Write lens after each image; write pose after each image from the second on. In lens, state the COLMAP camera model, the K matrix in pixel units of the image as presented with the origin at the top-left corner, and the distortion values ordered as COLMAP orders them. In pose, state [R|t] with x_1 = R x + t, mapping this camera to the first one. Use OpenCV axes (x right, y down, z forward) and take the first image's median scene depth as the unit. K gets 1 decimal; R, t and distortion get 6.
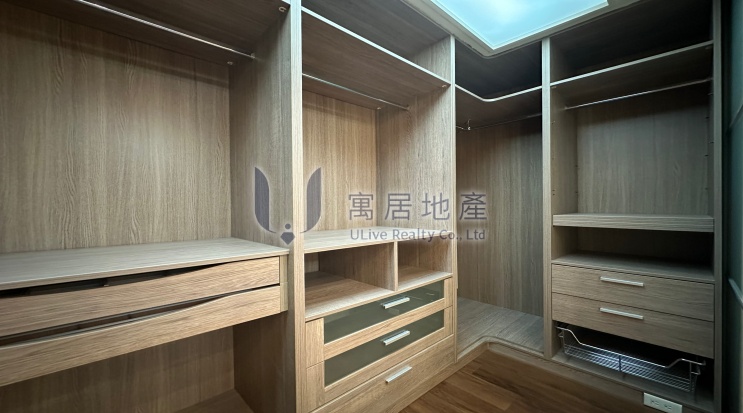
lens RADIAL K [[296.4, 0, 370.9], [0, 296.4, 206.4], [0, 0, 1]] dist [-0.005077, 0.001147]
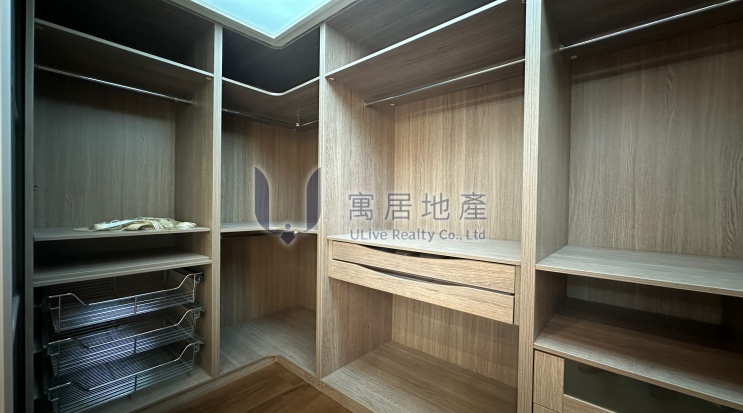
lens RADIAL K [[296.4, 0, 371.5], [0, 296.4, 206.2], [0, 0, 1]] dist [-0.005077, 0.001147]
pose [[0.106985, 0.010453, -0.994206, 0.587252], [-0.014068, 0.999861, 0.008998, -0.023676], [0.994161, 0.013024, 0.107118, 0.441267]]
